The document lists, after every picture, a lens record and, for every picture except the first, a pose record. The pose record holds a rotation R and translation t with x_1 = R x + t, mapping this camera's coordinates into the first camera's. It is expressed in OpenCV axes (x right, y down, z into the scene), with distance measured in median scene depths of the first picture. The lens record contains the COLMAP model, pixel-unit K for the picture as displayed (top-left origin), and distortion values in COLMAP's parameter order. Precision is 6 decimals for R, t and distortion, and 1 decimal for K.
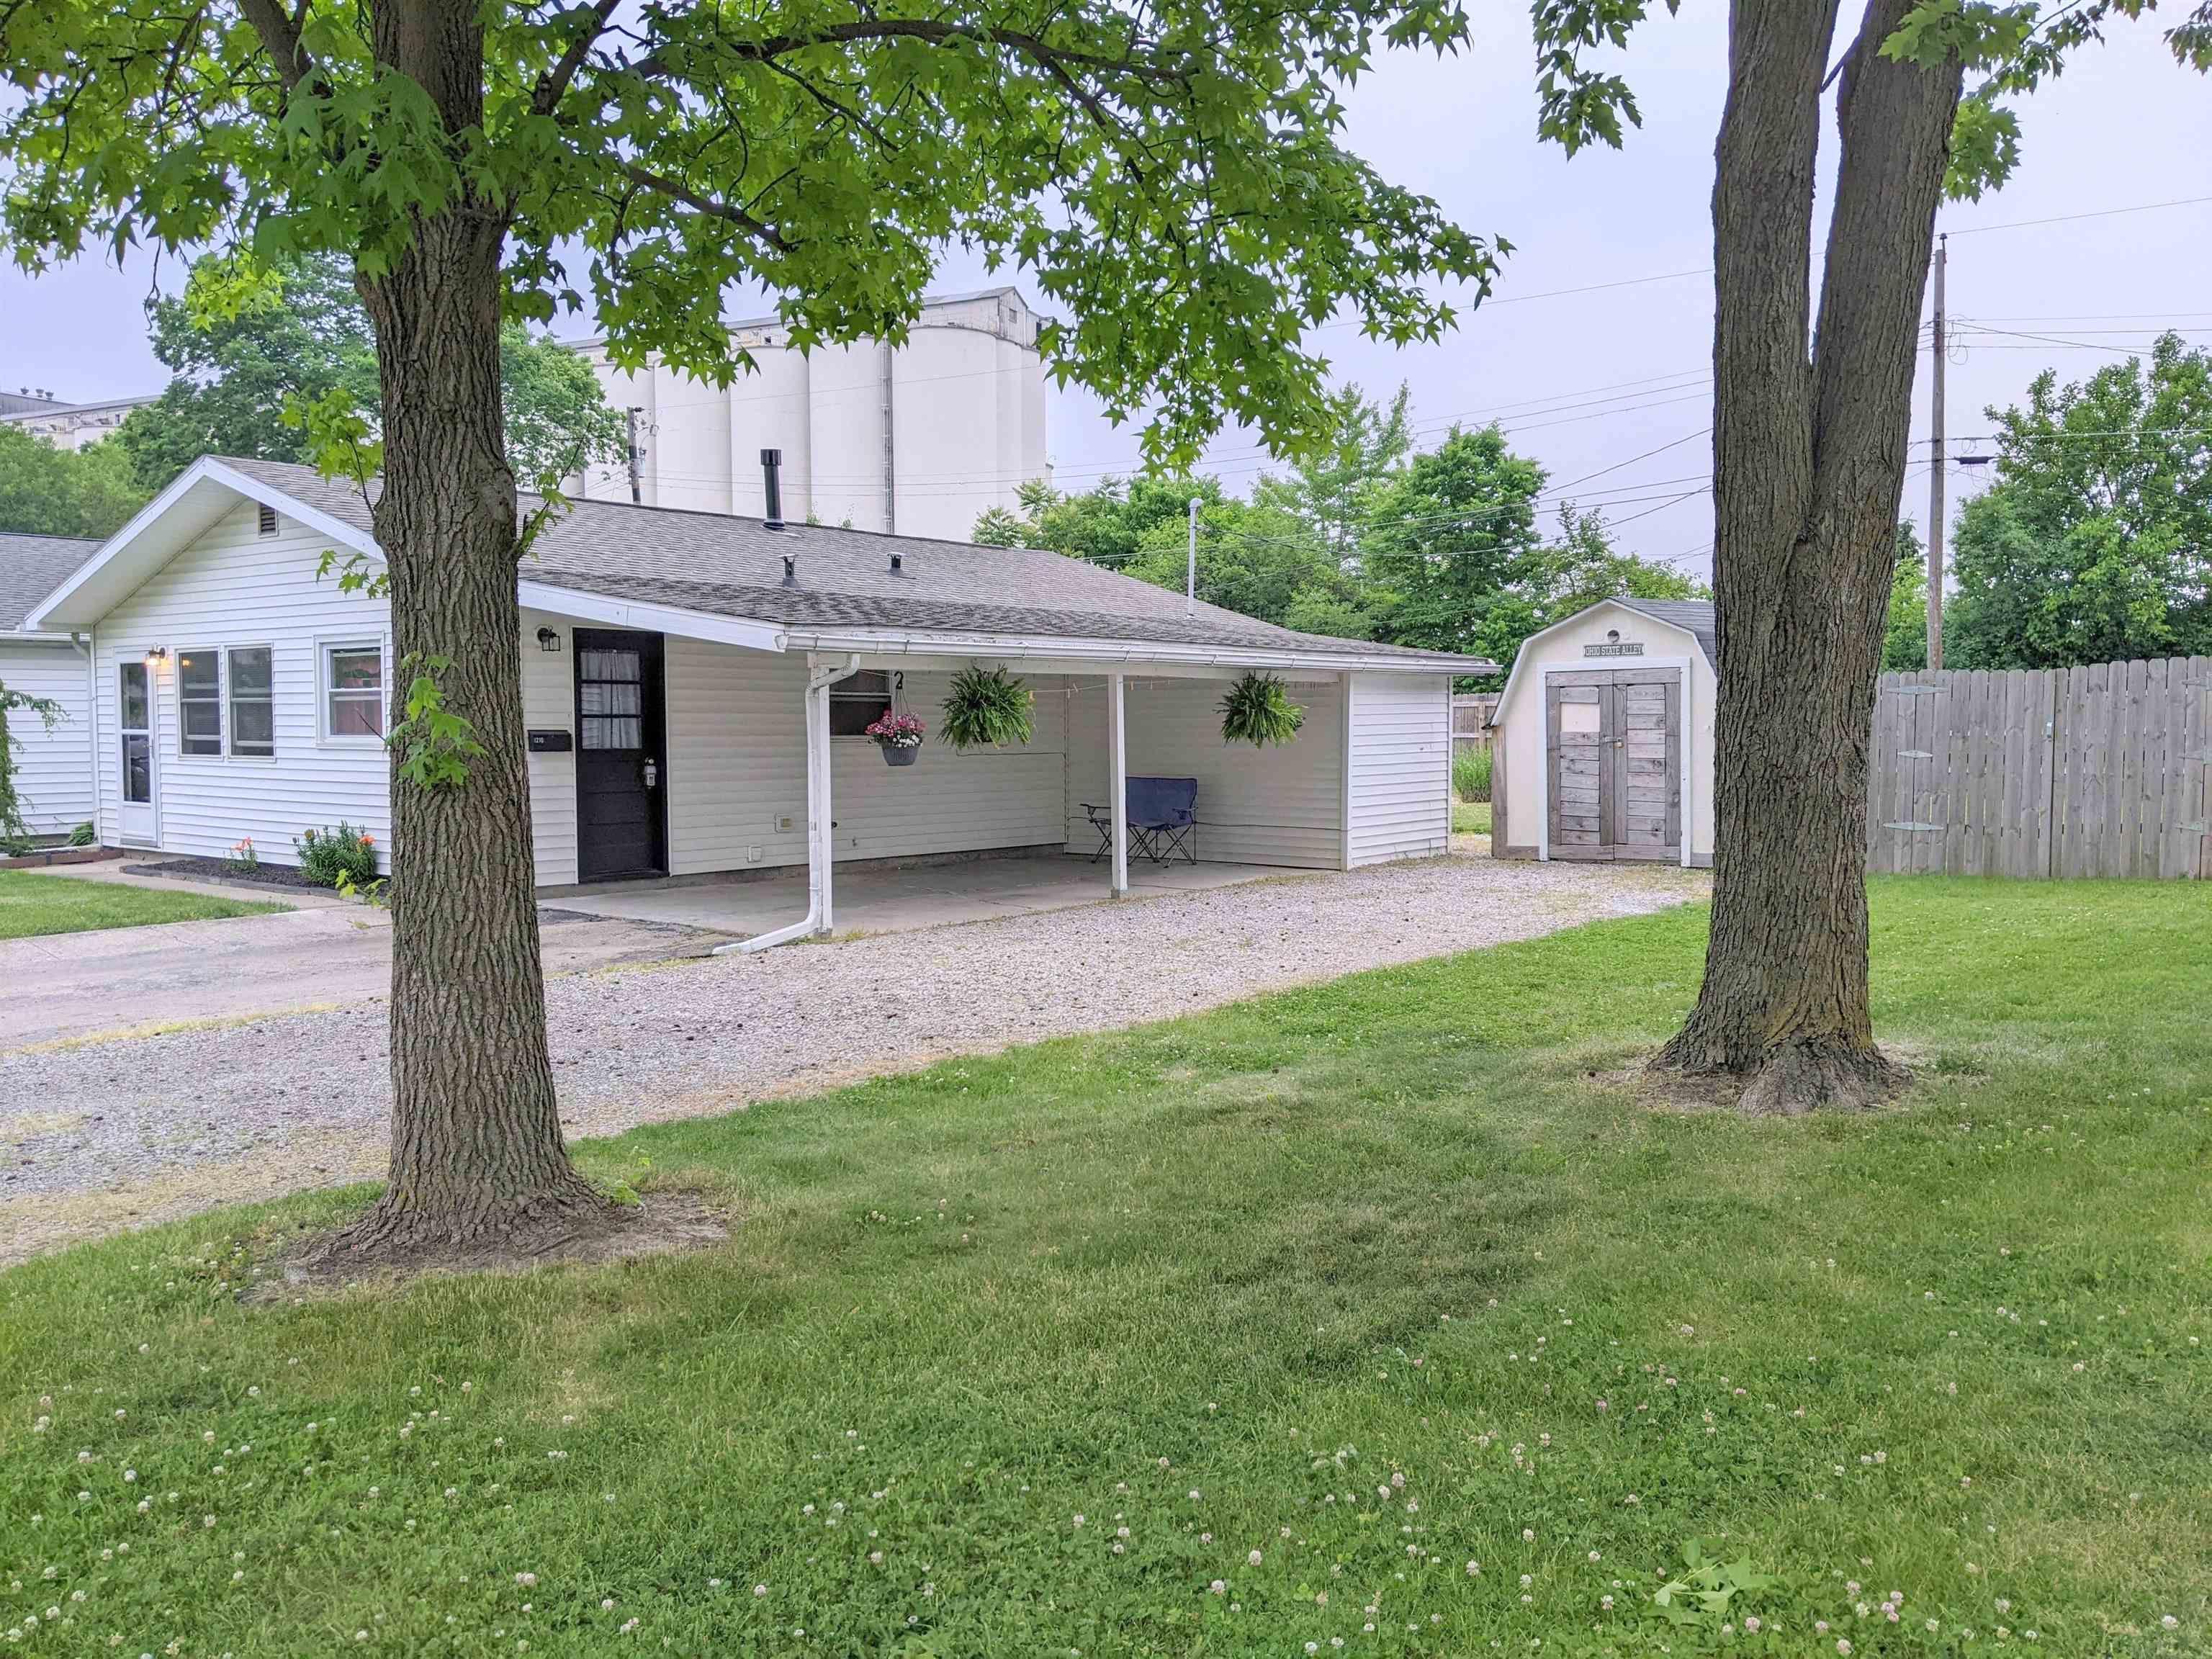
lens RADIAL K [[1770.5, 0, 1098.7], [0, 1770.5, 840.0], [0, 0, 1]] dist [0.076188, -0.134037]
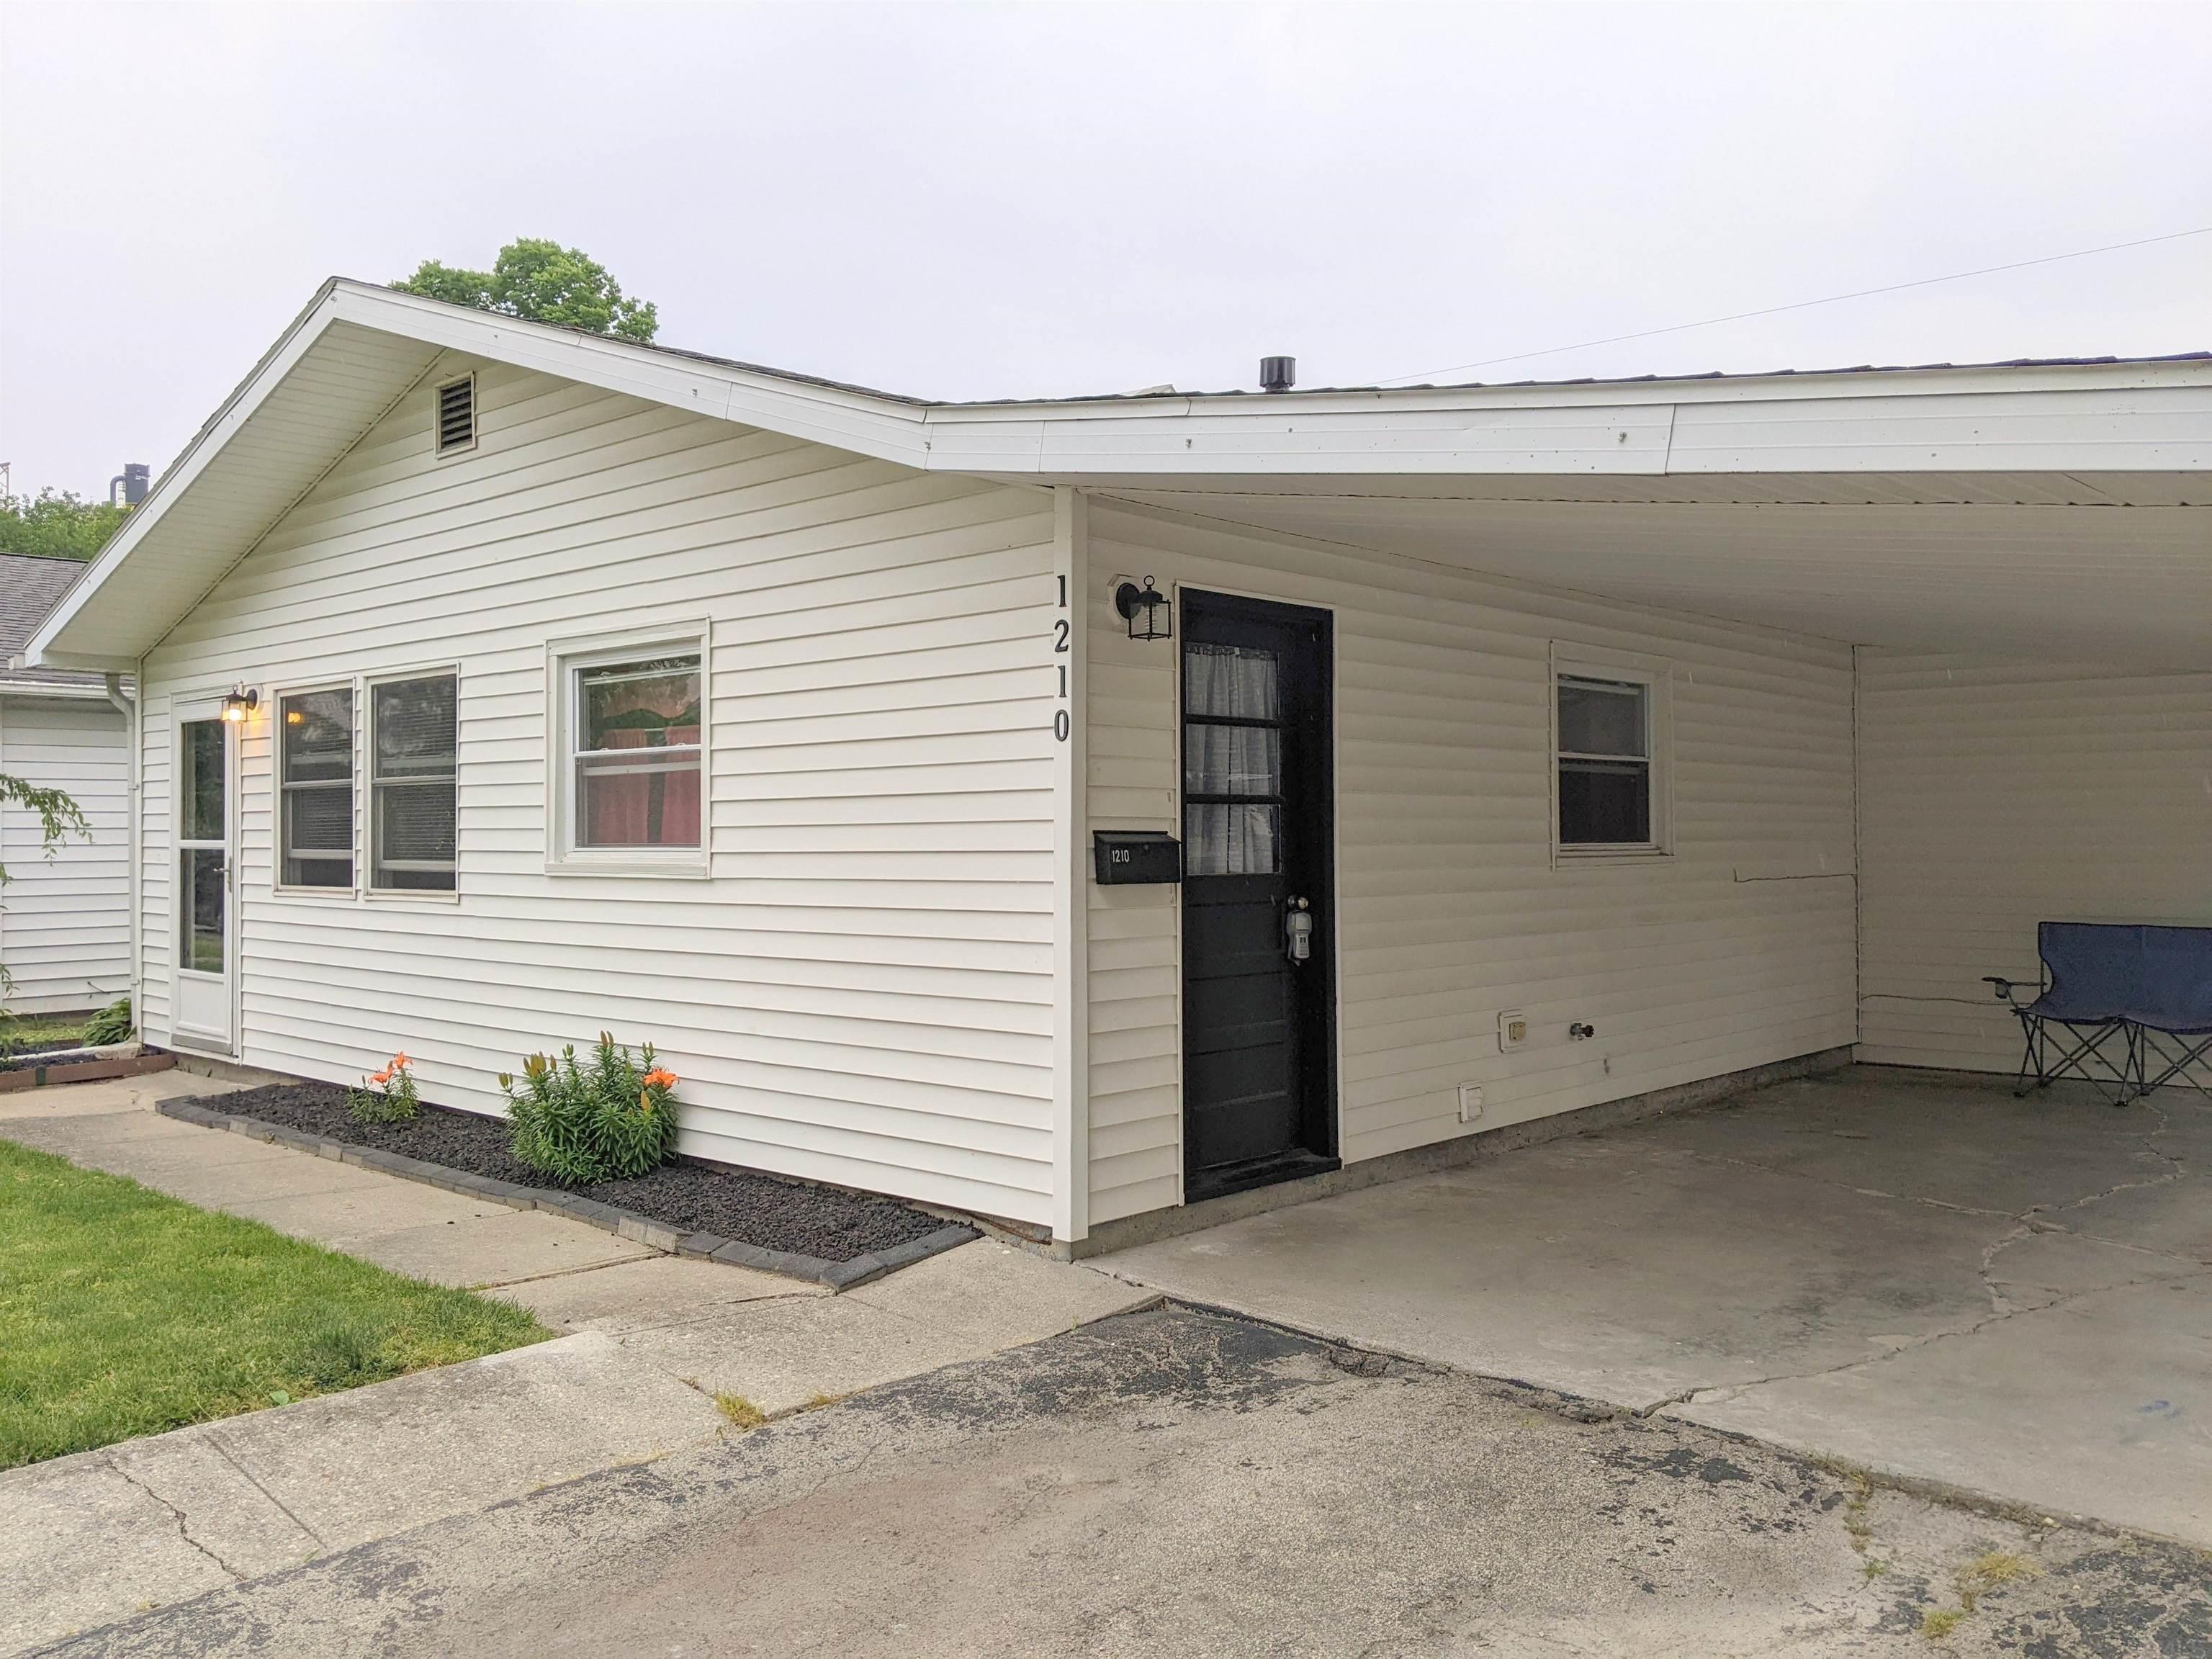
lens RADIAL K [[1759.2, 0, 1106.0], [0, 1759.2, 829.5], [0, 0, 1]] dist [0.136450, -0.270580]
pose [[0.998338, -0.003787, -0.057506, -0.238288], [-0.000228, 0.997572, -0.069646, -0.027700], [0.057630, 0.069543, 0.995913, 0.487122]]
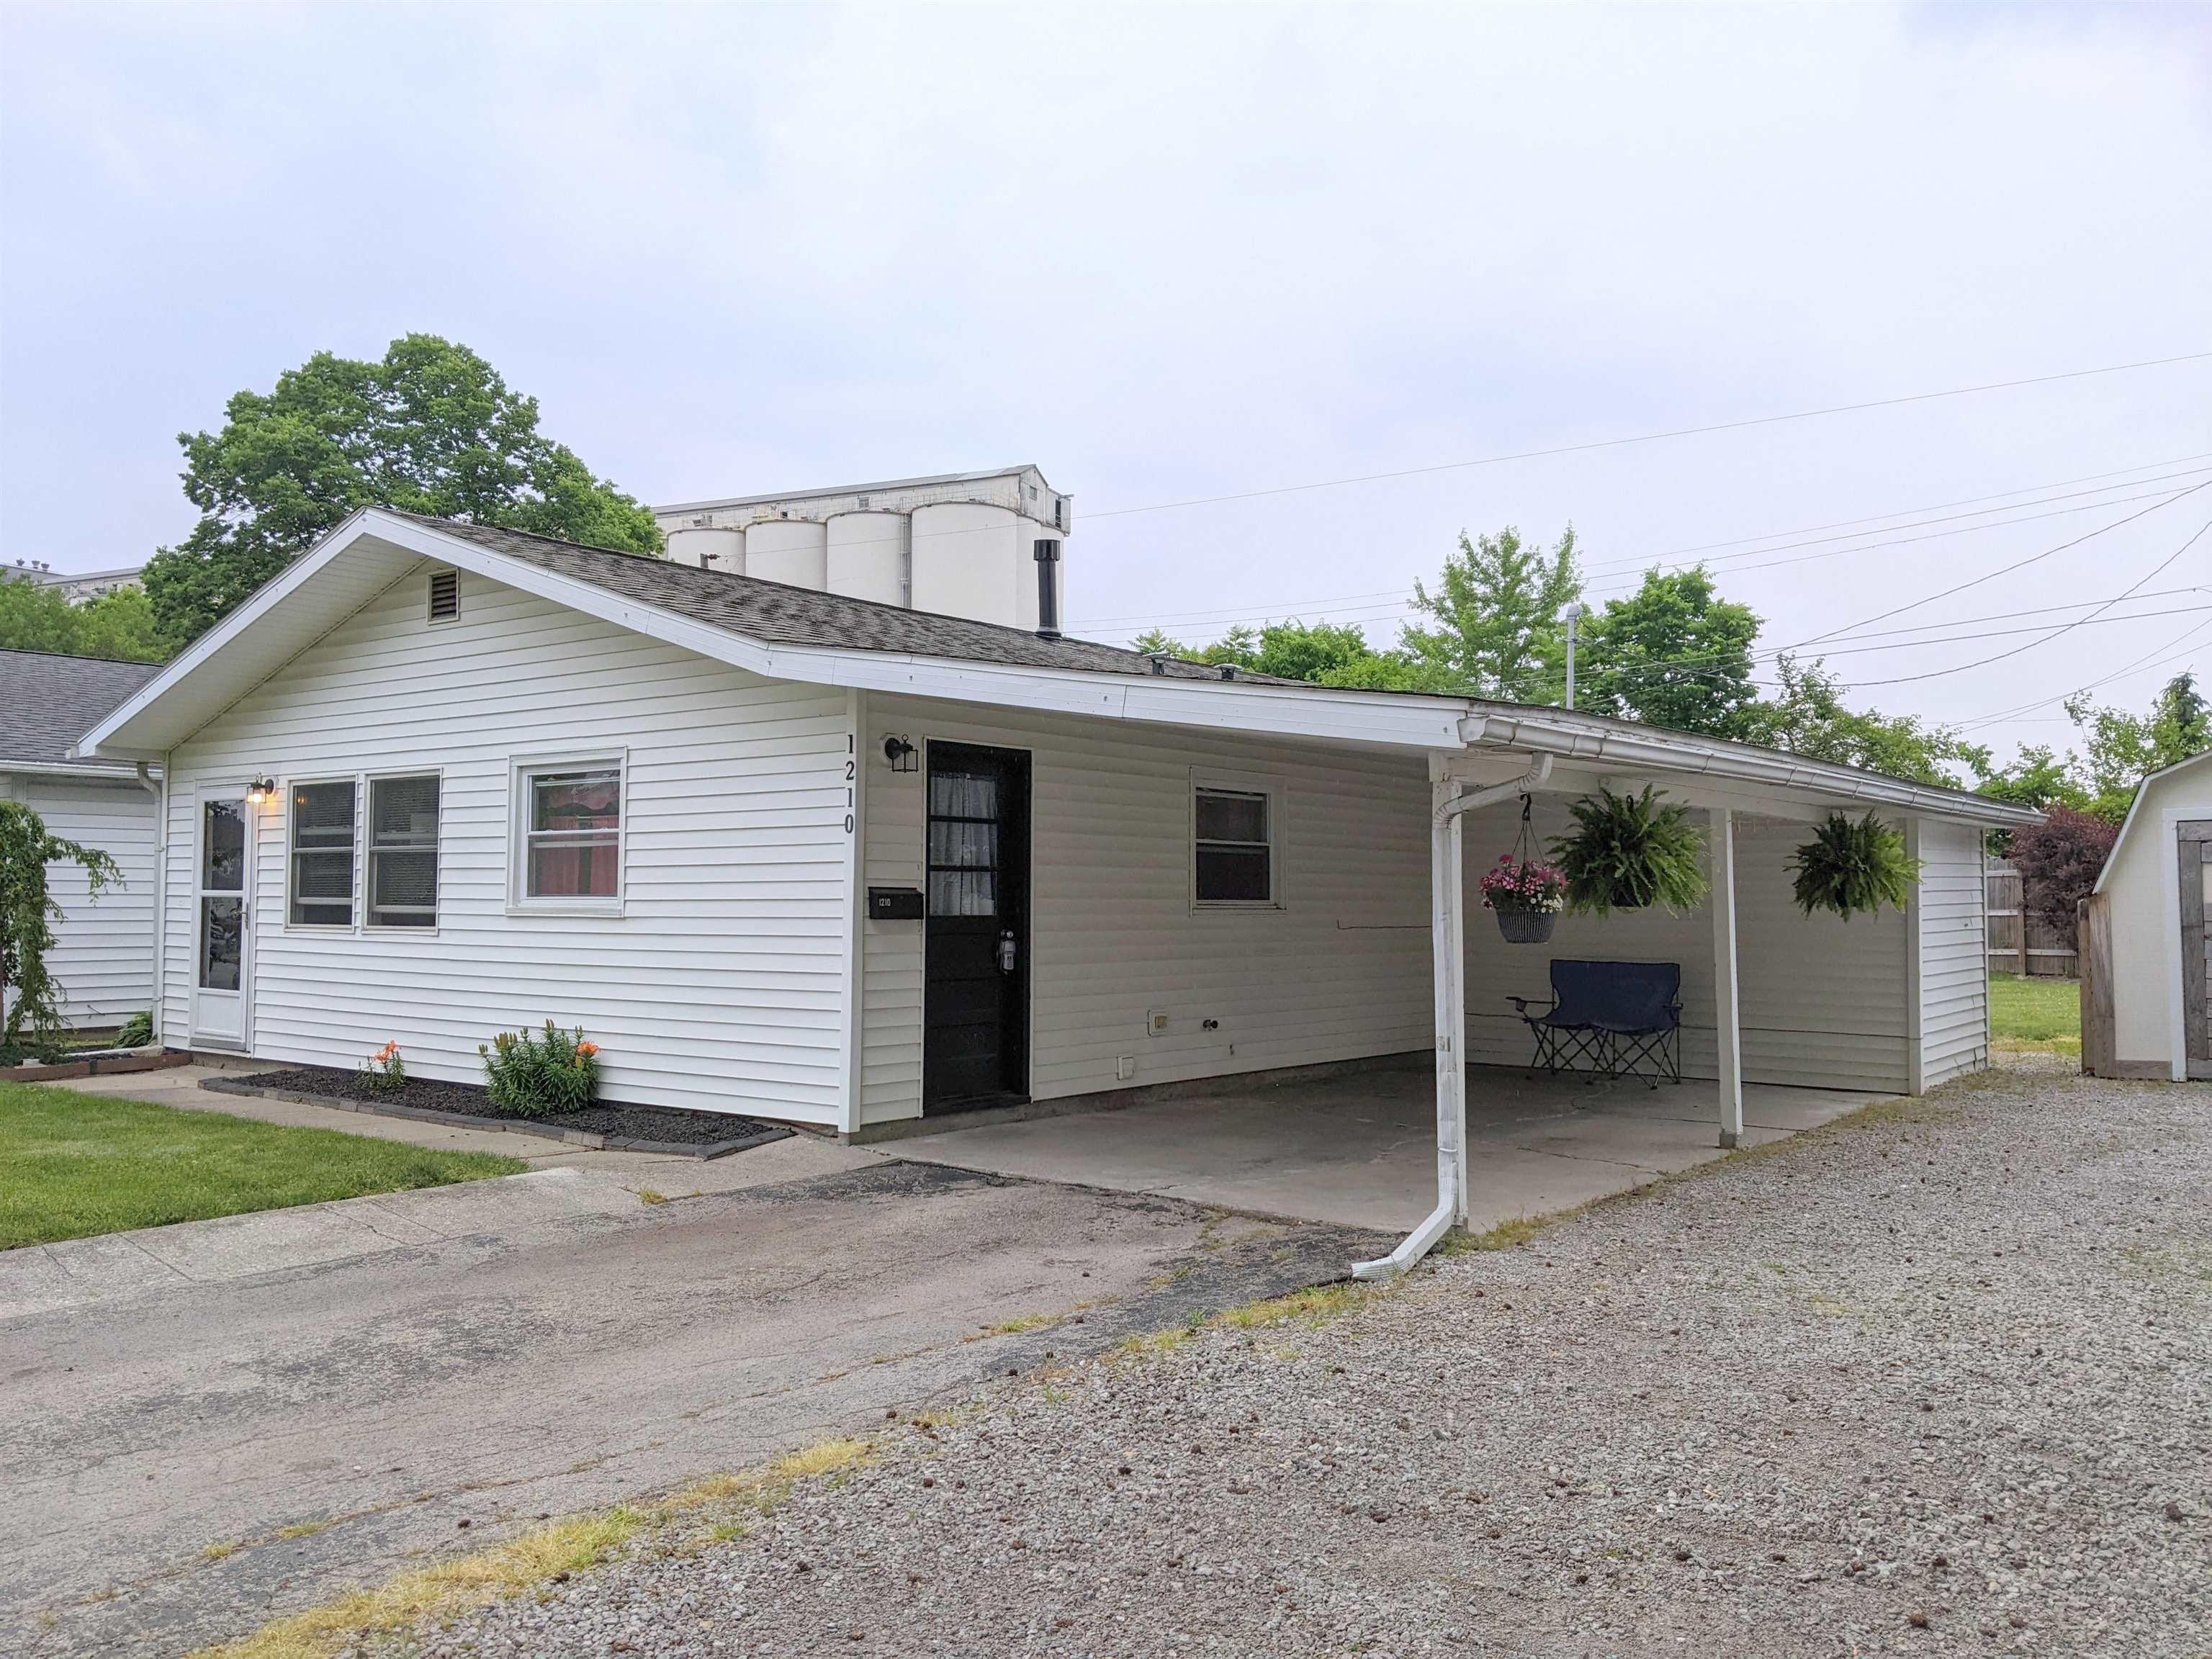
lens RADIAL K [[1759.2, 0, 1106.0], [0, 1759.2, 829.5], [0, 0, 1]] dist [0.136450, -0.270580]
pose [[0.999833, 0.006768, 0.016949, -0.195778], [-0.004936, 0.994369, -0.105860, -0.010816], [-0.017570, 0.105759, 0.994237, 0.270183]]
